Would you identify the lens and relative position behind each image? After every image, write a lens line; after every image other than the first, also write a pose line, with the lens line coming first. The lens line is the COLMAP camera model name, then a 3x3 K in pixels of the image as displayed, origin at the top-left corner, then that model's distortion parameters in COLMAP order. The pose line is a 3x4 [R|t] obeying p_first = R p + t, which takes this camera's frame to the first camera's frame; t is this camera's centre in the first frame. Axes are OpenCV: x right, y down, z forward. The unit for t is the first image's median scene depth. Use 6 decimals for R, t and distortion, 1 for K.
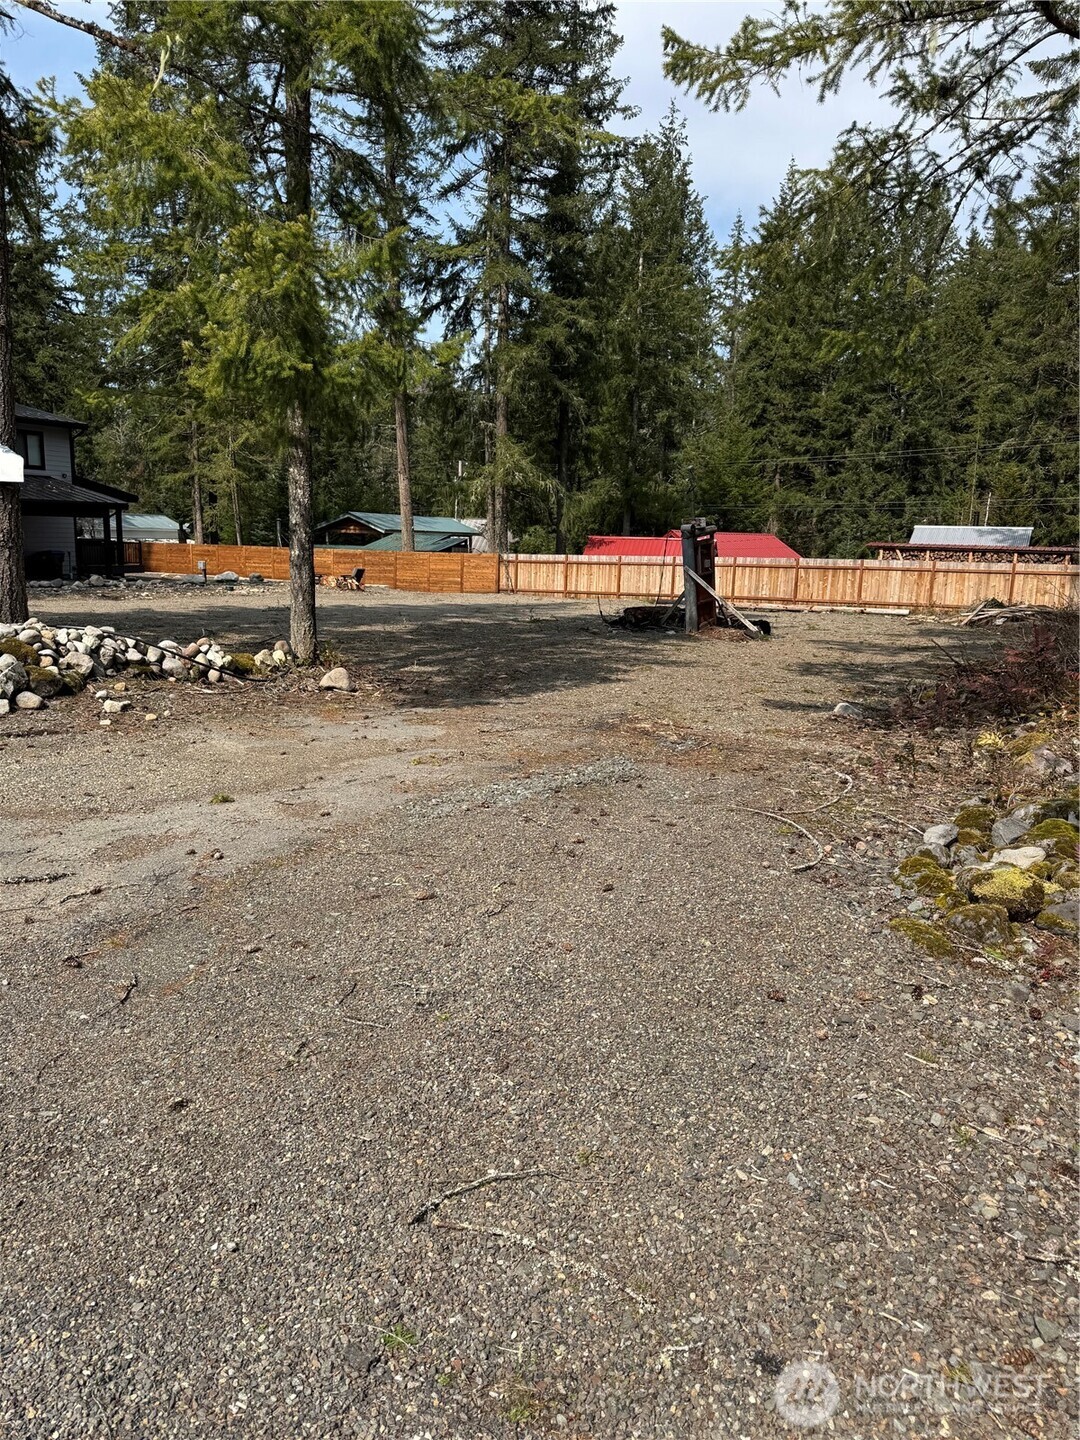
lens RADIAL K [[1005.7, 0, 552.8], [0, 1005.7, 734.6], [0, 0, 1]] dist [0.073941, -0.071631]
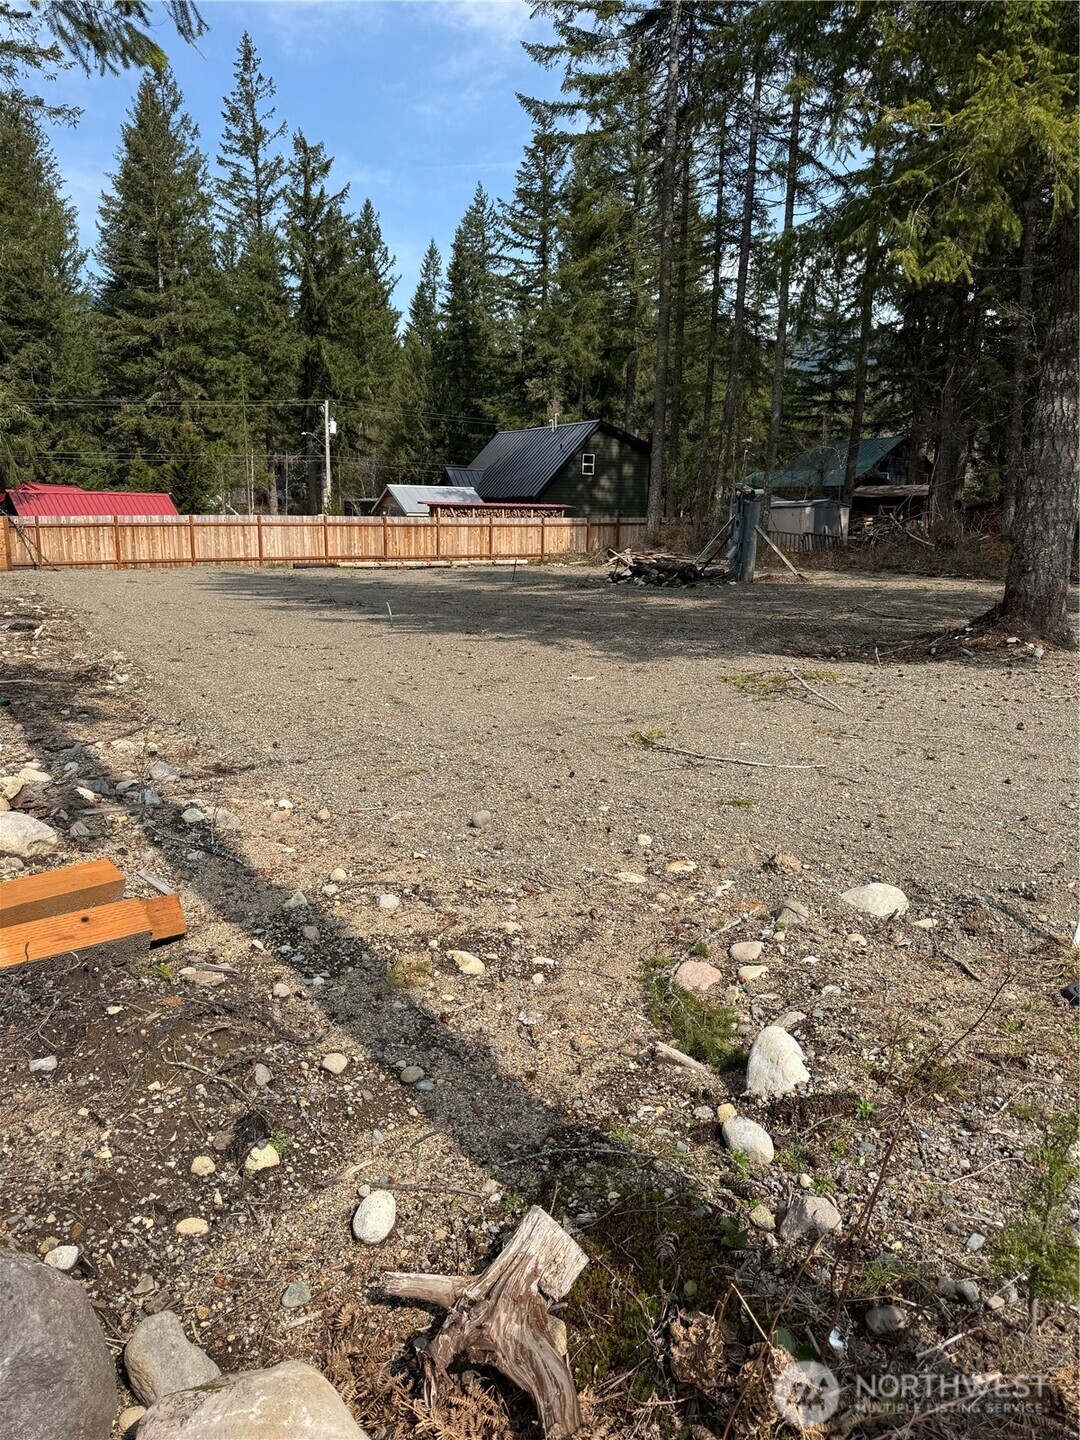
lens RADIAL K [[1005.7, 0, 531.8], [0, 1005.7, 724.6], [0, 0, 1]] dist [0.073941, -0.071631]
pose [[0.492384, -0.197811, 0.847602, -0.591498], [0.162426, 0.977608, 0.133796, -0.078049], [-0.855088, 0.071793, 0.513488, 0.348144]]
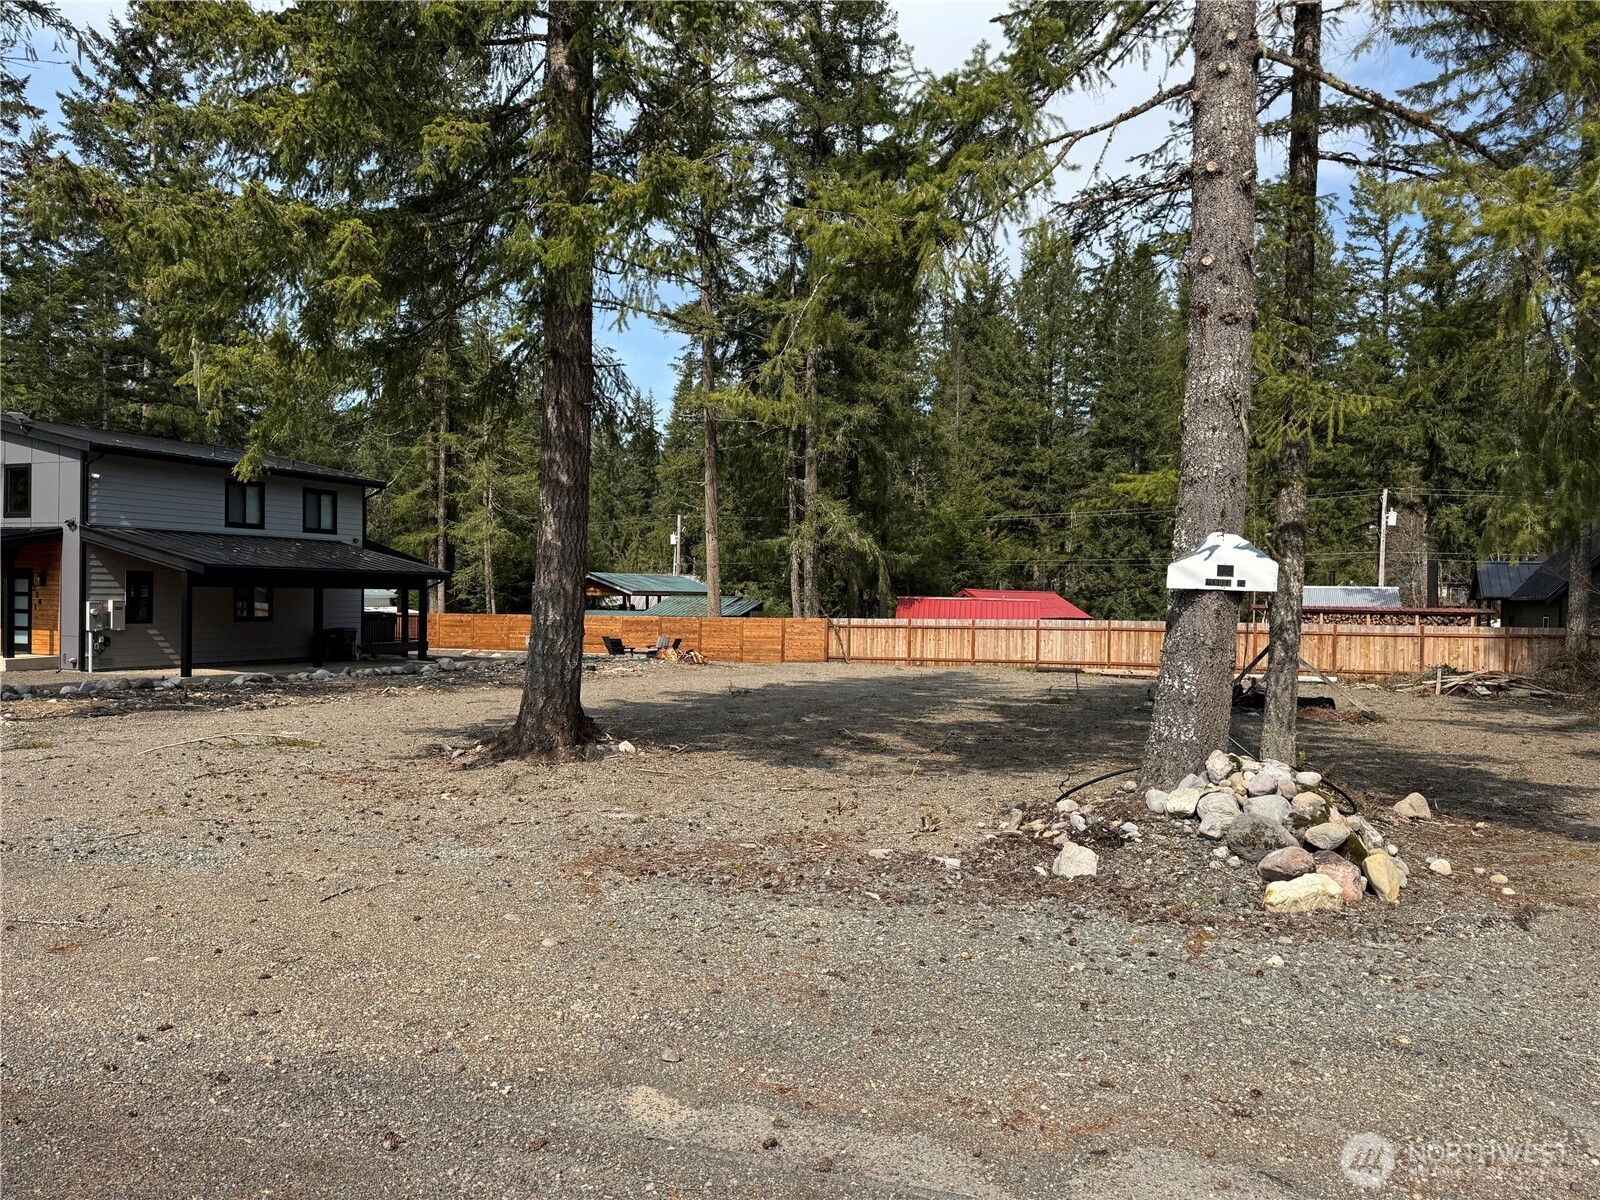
lens RADIAL K [[1117.4, 0, 796.0], [0, 1117.4, 614.2], [0, 0, 1]] dist [0.073941, -0.071631]
pose [[0.988610, -0.013740, 0.149870, -0.262249], [0.038663, 0.985589, -0.164680, -0.022633], [-0.145448, 0.168599, 0.974895, 0.033316]]
